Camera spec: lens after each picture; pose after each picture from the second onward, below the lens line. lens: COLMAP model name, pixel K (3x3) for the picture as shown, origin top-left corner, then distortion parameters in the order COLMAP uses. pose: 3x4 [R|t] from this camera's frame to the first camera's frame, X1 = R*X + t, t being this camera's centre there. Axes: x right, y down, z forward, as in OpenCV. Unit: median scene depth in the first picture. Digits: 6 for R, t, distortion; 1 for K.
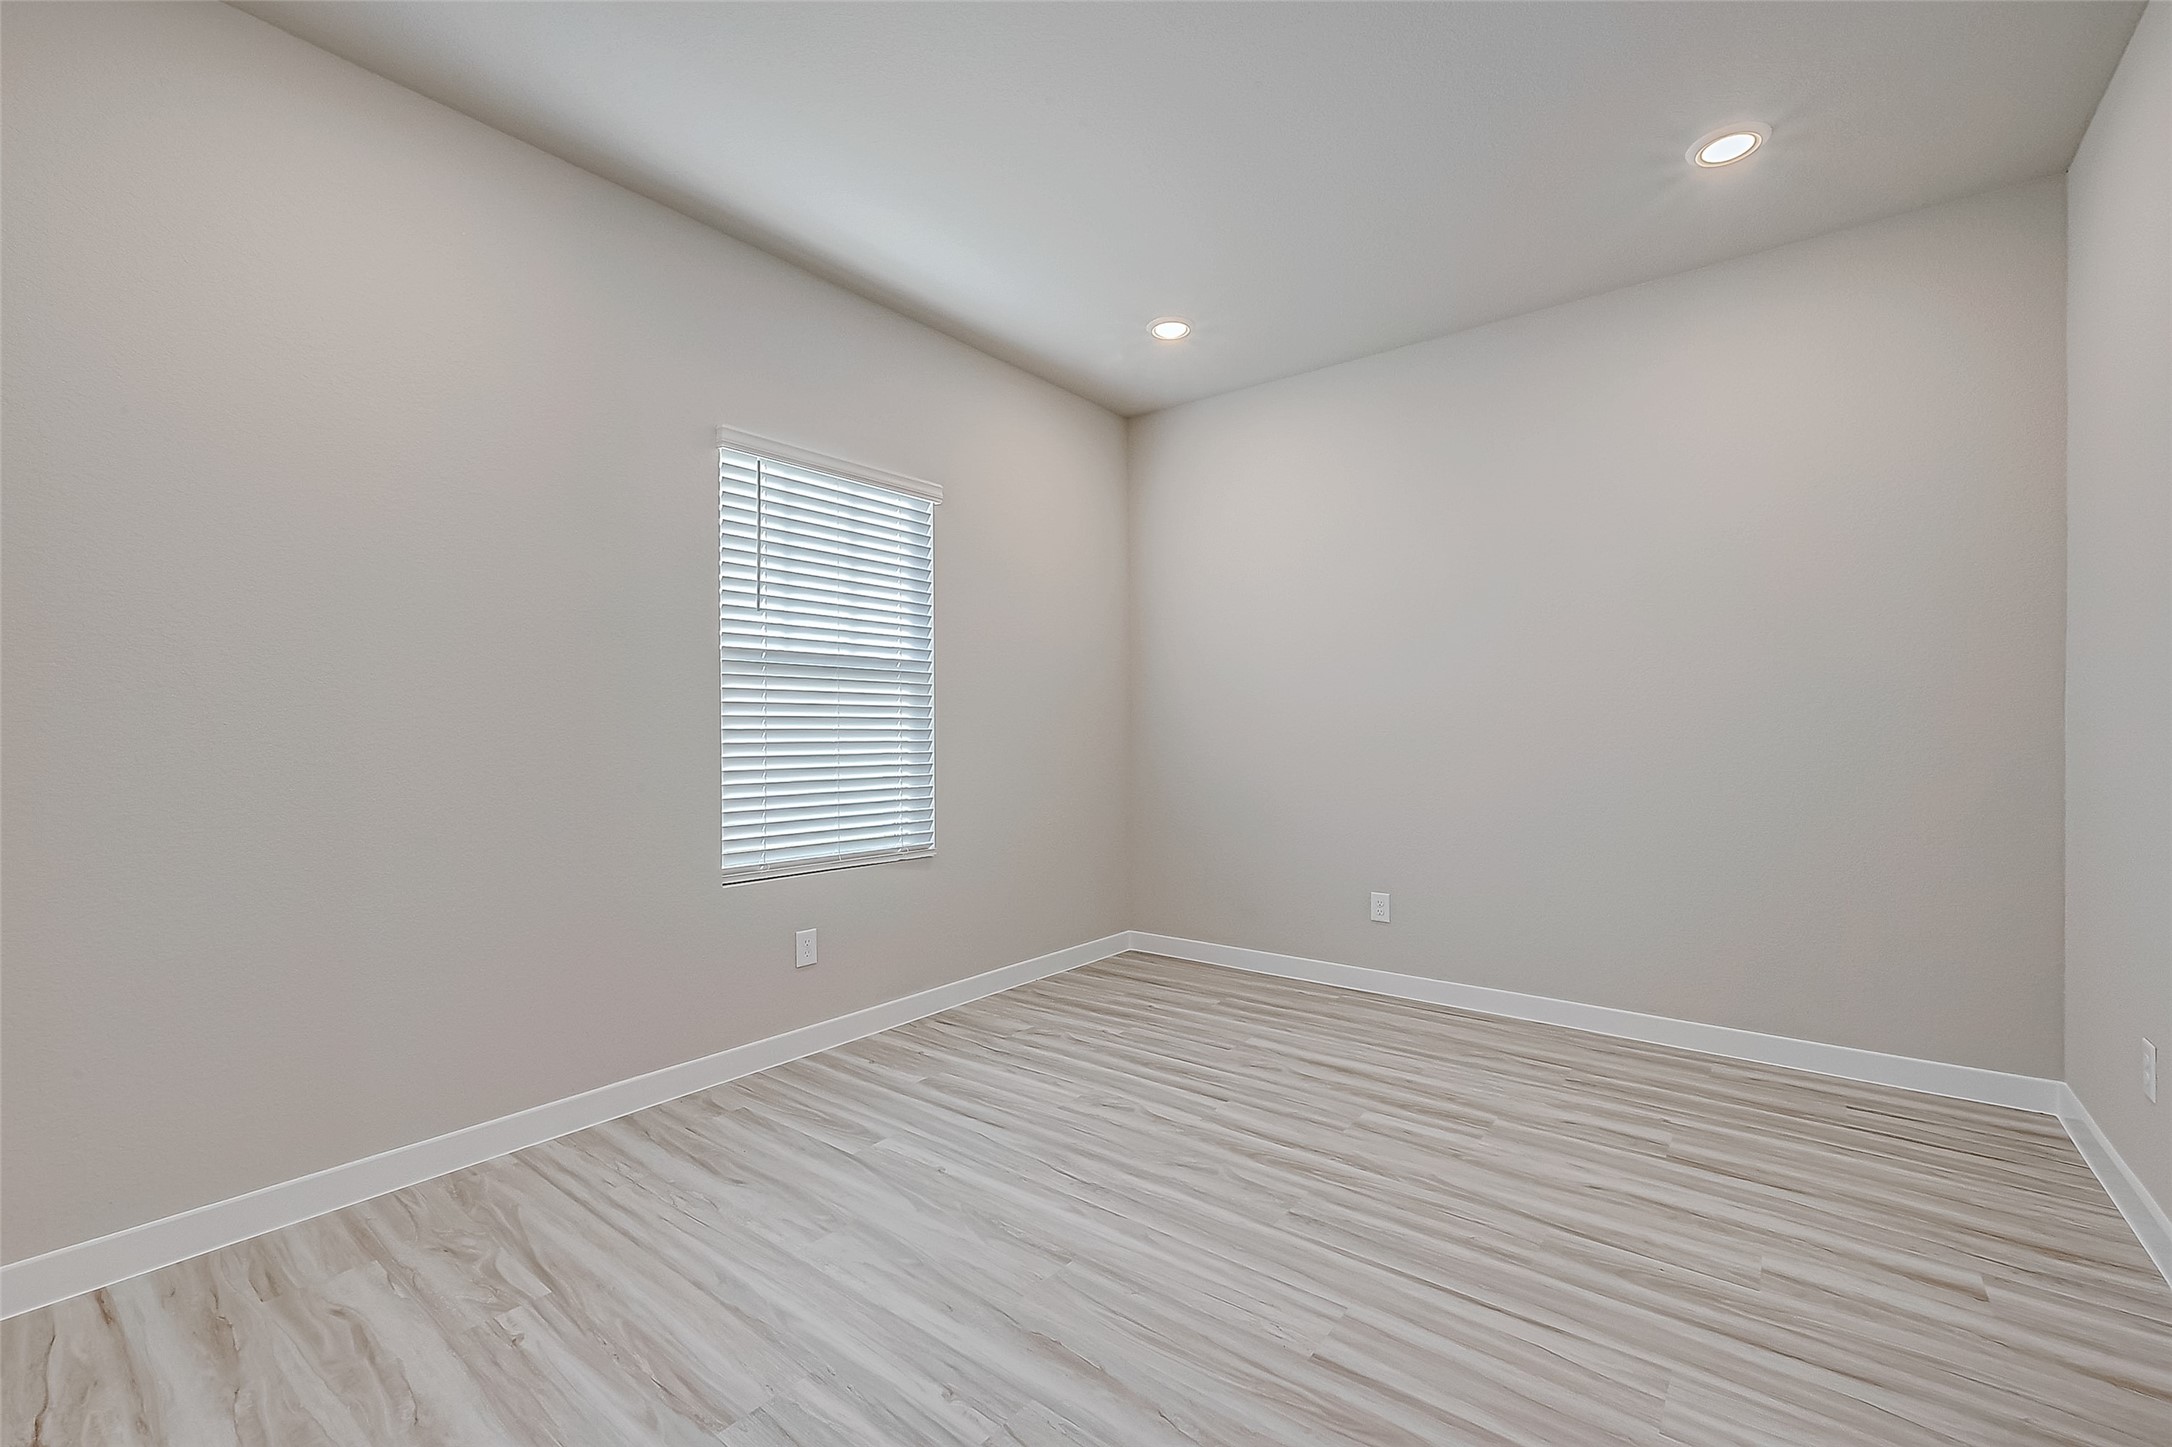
lens RADIAL K [[871.0, 0, 1095.3], [0, 871.0, 727.7], [0, 0, 1]] dist [-0.001622, 0.000228]
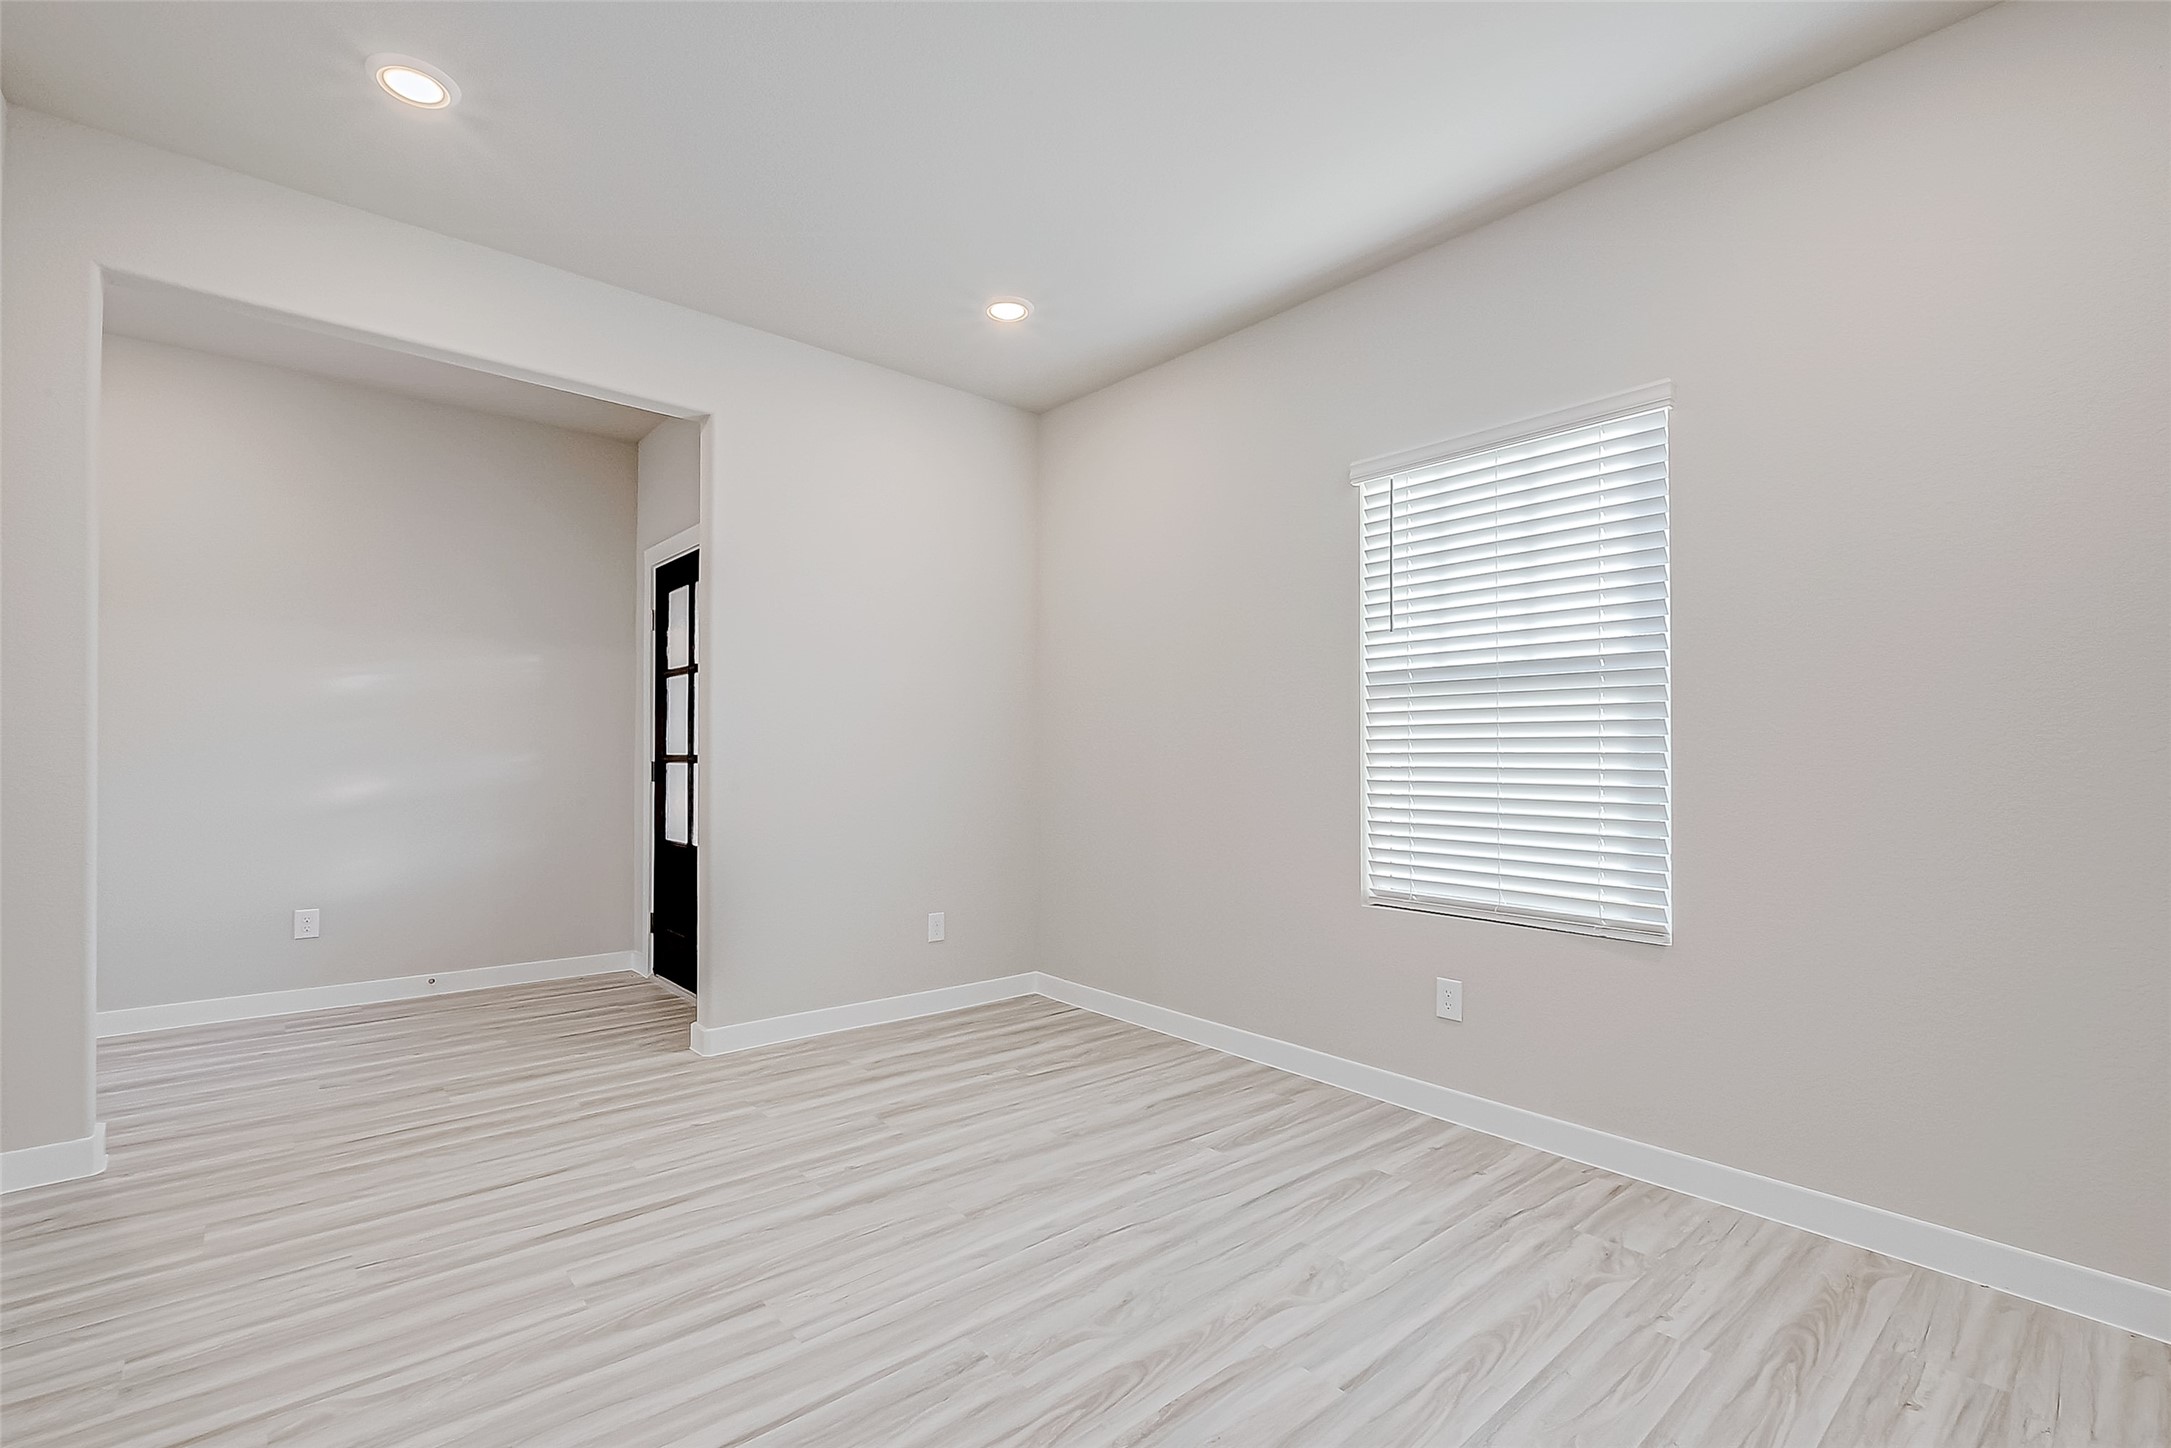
lens RADIAL K [[962.0, 0, 1086.0], [0, 962.0, 740.3], [0, 0, 1]] dist [-0.000960, -0.000034]
pose [[-0.174534, -0.016152, -0.984519, 0.821179], [-0.002419, 0.999869, -0.015975, 0.006964], [0.984648, -0.000406, -0.174550, 0.945977]]
